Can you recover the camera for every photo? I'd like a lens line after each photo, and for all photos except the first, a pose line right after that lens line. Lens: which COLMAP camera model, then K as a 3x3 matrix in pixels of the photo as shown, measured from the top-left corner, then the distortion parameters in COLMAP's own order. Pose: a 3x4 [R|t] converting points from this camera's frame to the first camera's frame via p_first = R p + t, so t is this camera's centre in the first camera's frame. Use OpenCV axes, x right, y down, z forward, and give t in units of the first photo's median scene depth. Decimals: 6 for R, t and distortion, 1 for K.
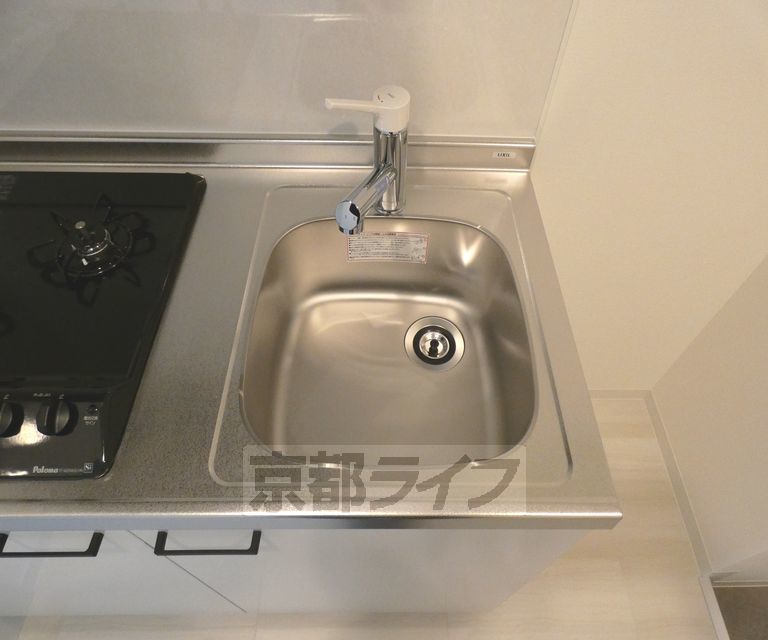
lens RADIAL K [[507.6, 0, 388.9], [0, 507.6, 318.4], [0, 0, 1]] dist [0.027919, 0.003378]
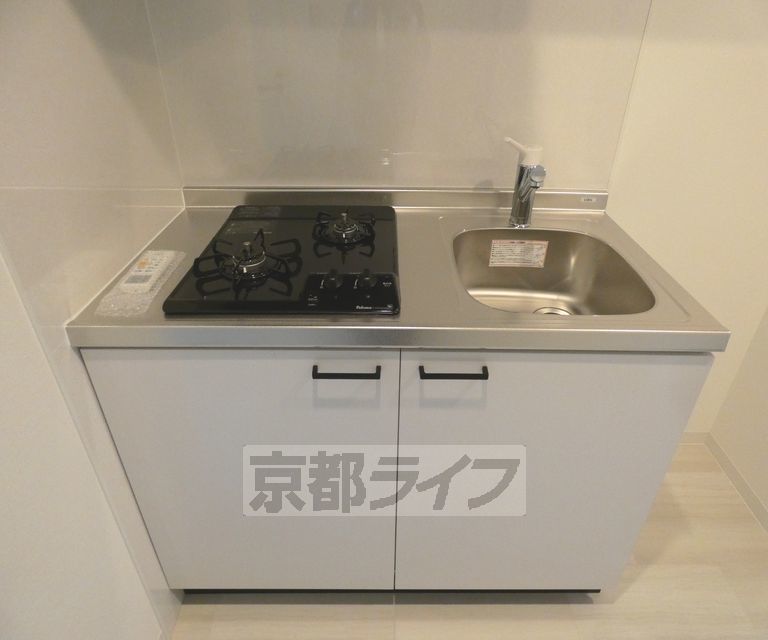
lens RADIAL K [[511.5, 0, 394.8], [0, 511.5, 316.7], [0, 0, 1]] dist [-0.003342, -0.000552]
pose [[0.999990, -0.001393, 0.004272, -0.368777], [0.002894, 0.926930, -0.375224, 0.587448], [-0.003437, 0.375233, 0.926924, -0.296937]]
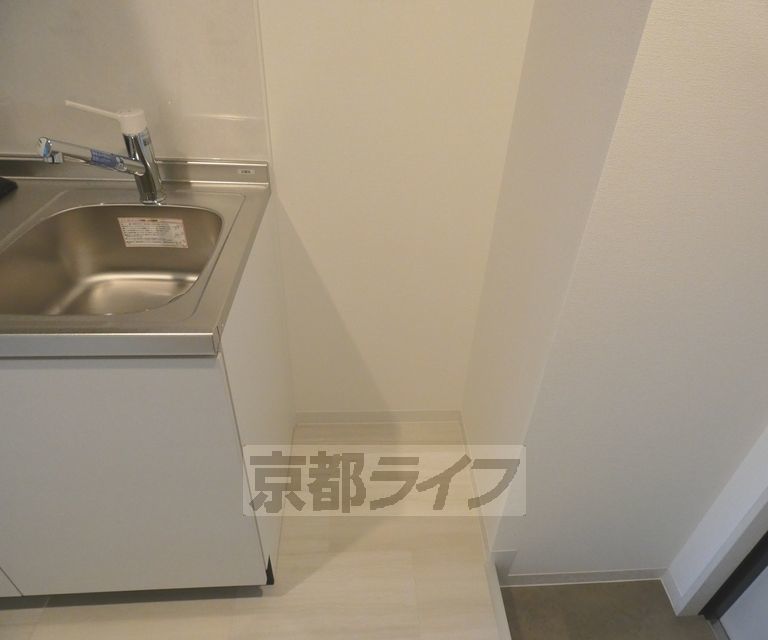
lens RADIAL K [[507.6, 0, 388.9], [0, 507.6, 318.4], [0, 0, 1]] dist [0.027919, 0.003378]
pose [[0.999125, -0.013612, 0.039539, 0.561140], [0.024720, 0.954889, -0.295932, 0.489755], [-0.033727, 0.296650, 0.954390, -0.228762]]
